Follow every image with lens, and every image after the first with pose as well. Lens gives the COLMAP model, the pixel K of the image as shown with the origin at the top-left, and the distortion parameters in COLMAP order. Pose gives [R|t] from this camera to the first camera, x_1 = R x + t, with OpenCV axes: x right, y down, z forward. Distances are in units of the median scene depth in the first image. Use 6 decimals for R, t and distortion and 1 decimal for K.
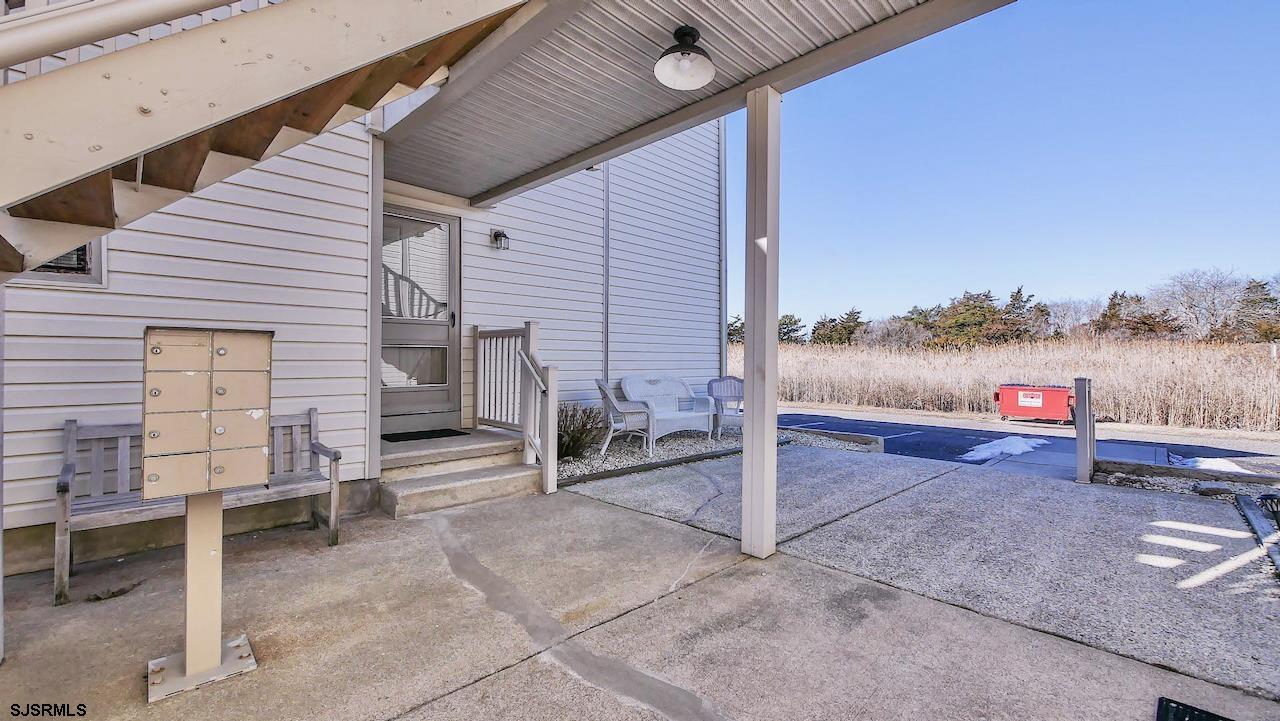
lens RADIAL K [[528.2, 0, 636.4], [0, 528.2, 353.9], [0, 0, 1]] dist [-0.002099, -0.000165]
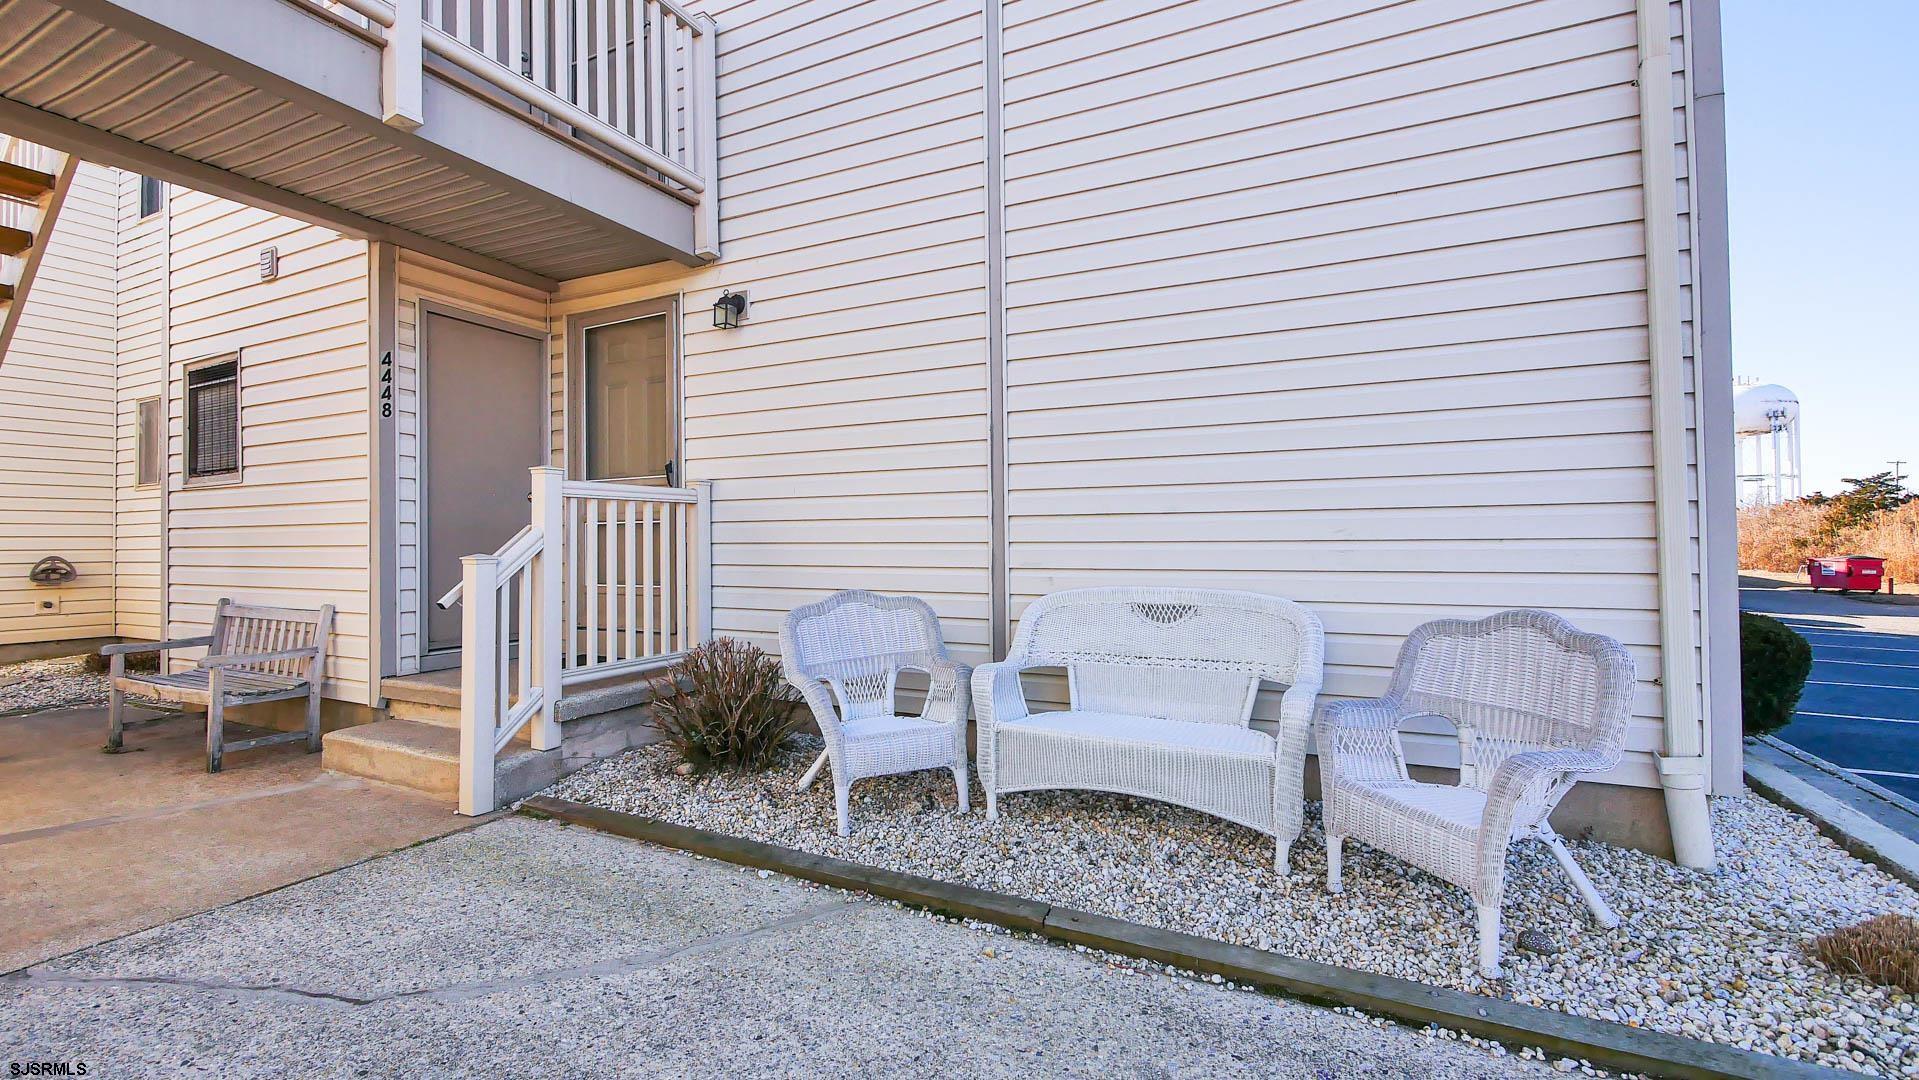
lens RADIAL K [[811.2, 0, 966.8], [0, 811.2, 529.8], [0, 0, 1]] dist [-0.009872, 0.000153]
pose [[0.325370, -0.015913, -0.945453, 0.473493], [0.019284, 0.999762, -0.010191, 0.008952], [0.945390, -0.014916, 0.325600, 0.801101]]
